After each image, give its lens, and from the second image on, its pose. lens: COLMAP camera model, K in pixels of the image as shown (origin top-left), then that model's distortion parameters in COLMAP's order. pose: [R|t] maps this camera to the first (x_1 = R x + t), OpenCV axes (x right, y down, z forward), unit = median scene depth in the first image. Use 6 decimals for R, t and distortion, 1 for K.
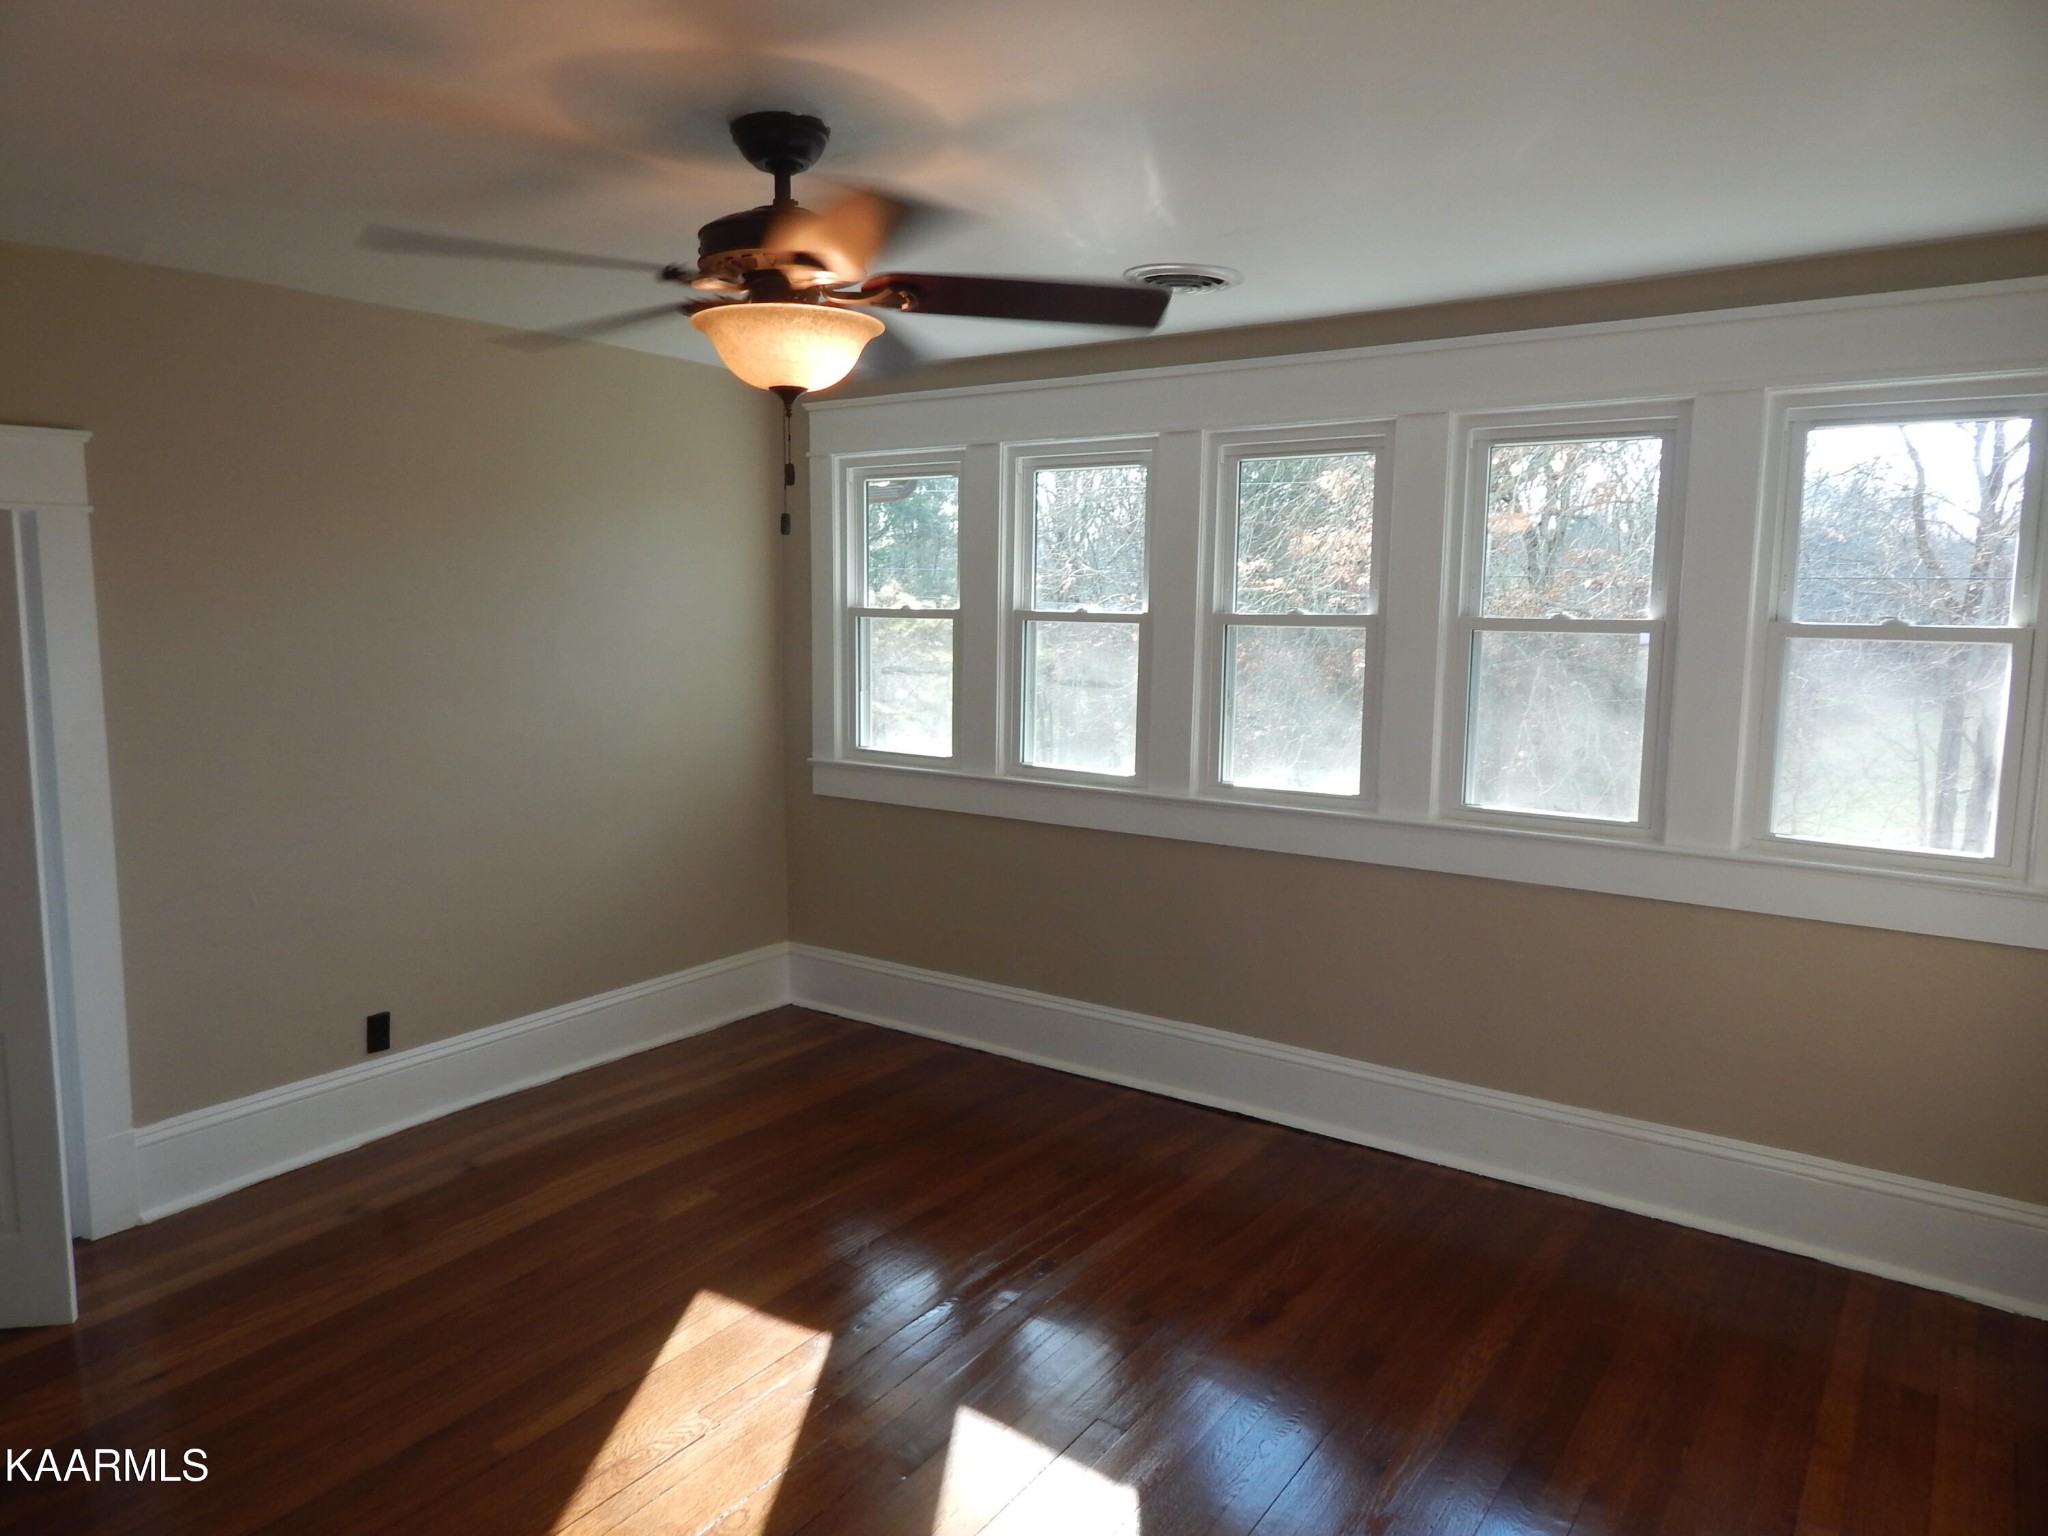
lens RADIAL K [[1374.5, 0, 1006.0], [0, 1374.5, 776.9], [0, 0, 1]] dist [0.015607, 0.001673]
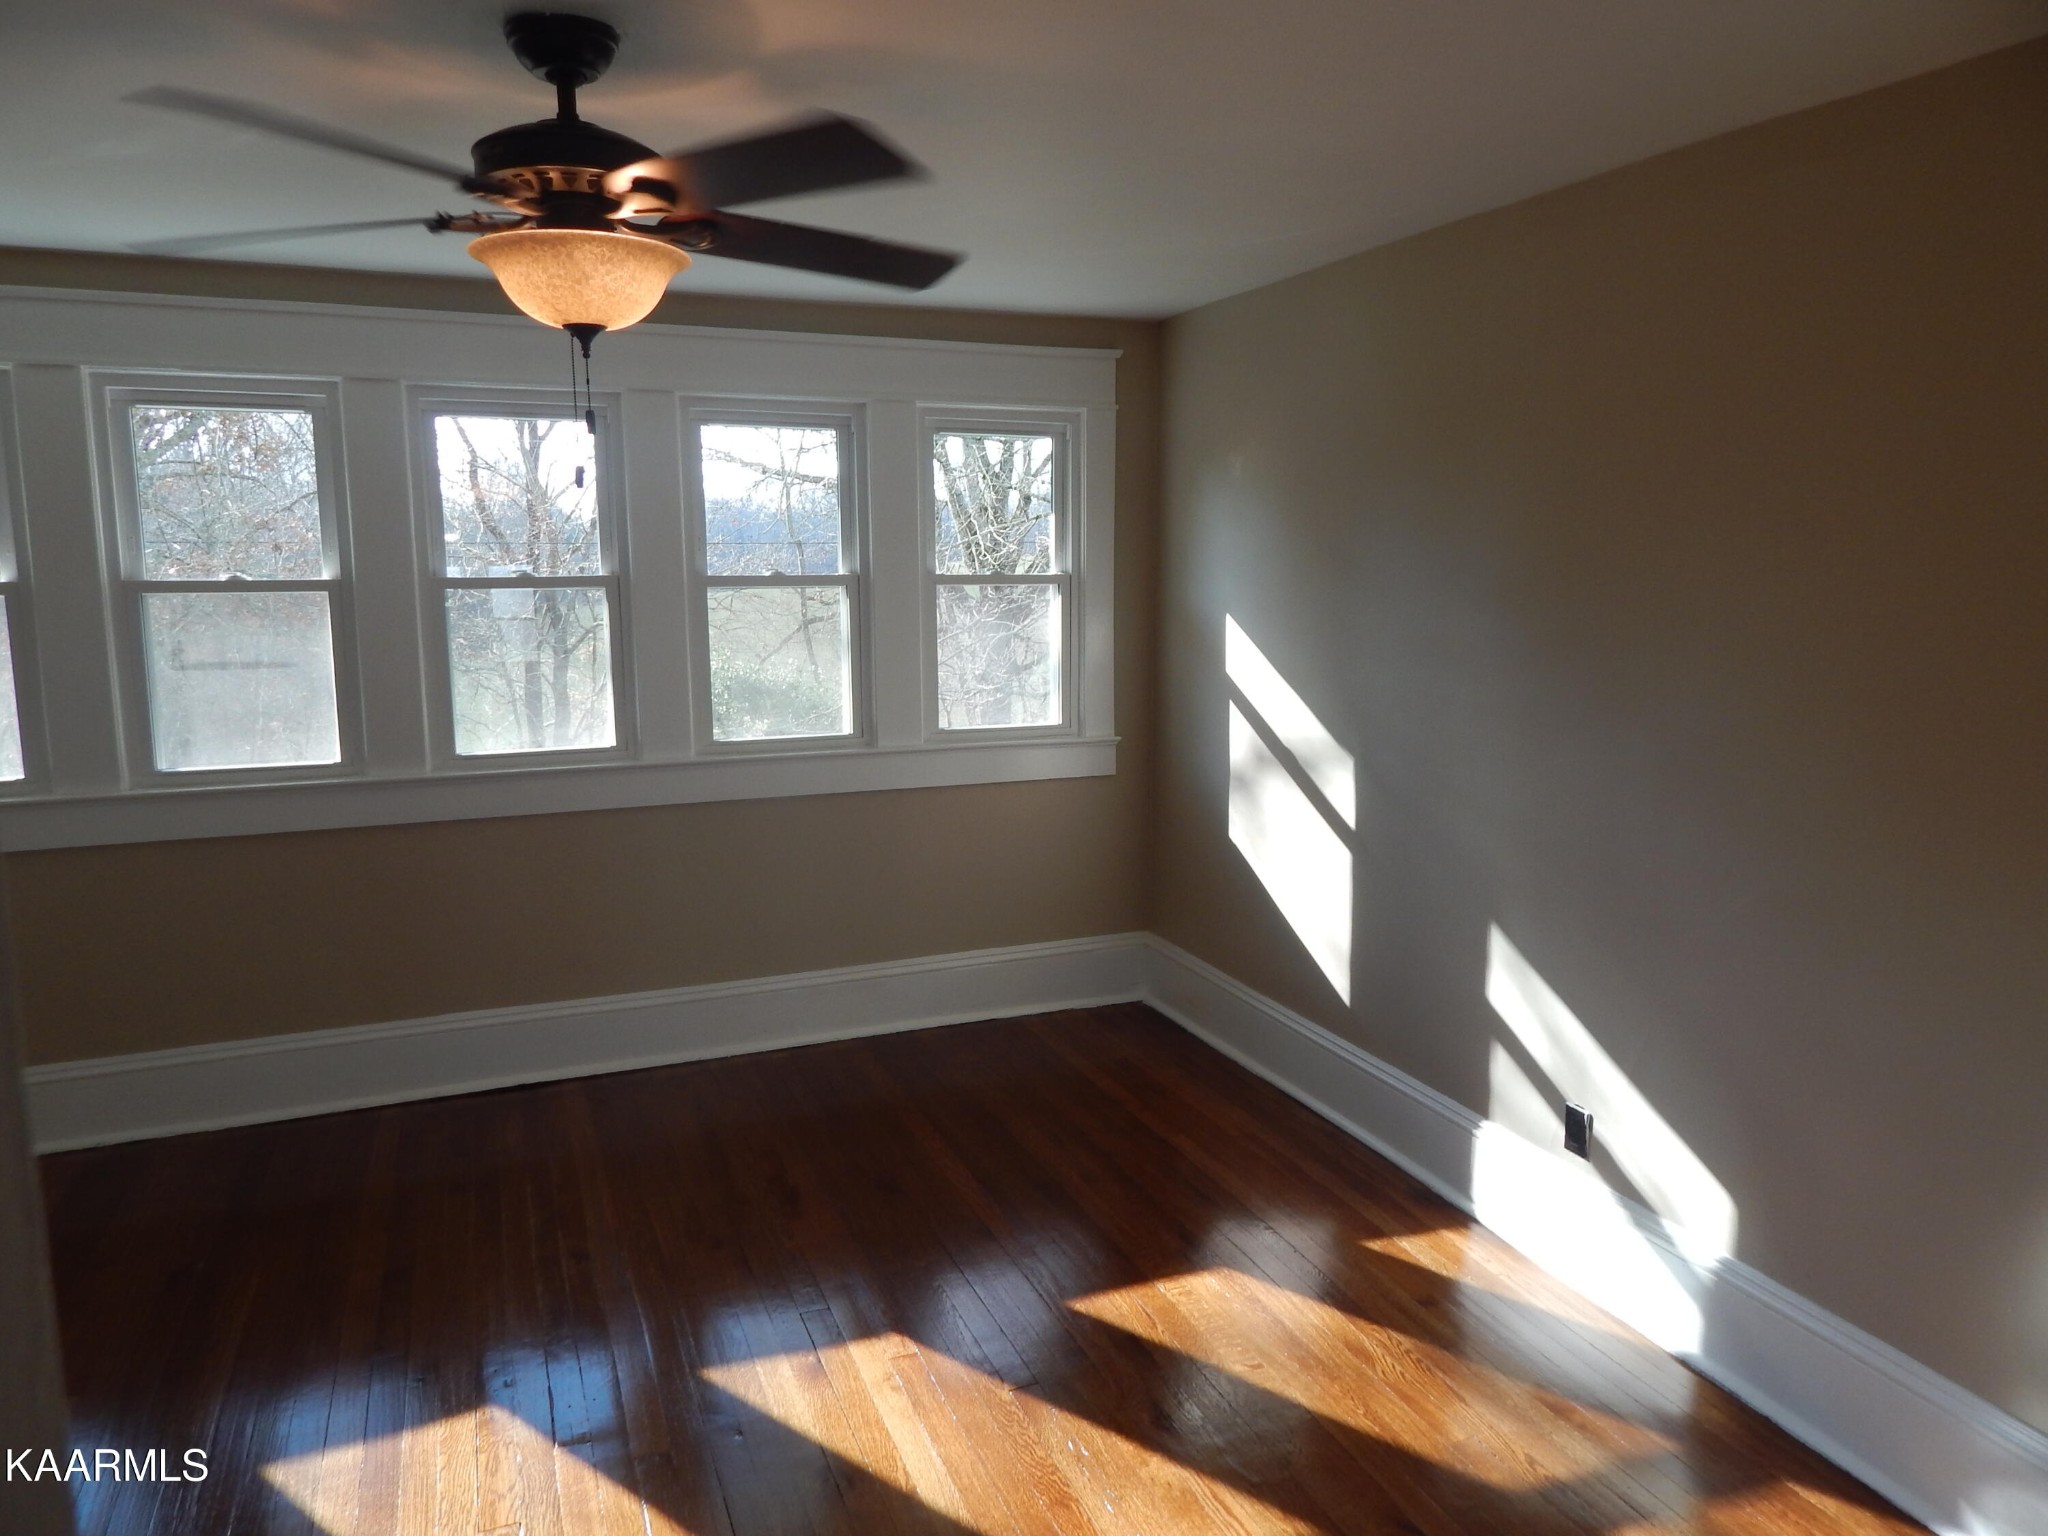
lens RADIAL K [[1374.5, 0, 1013.0], [0, 1374.5, 766.4], [0, 0, 1]] dist [0.015607, 0.001673]
pose [[0.528799, -0.138689, 0.837339, -0.482118], [0.120386, 0.988841, 0.087756, -0.028065], [-0.840166, 0.054399, 0.539595, 0.174154]]
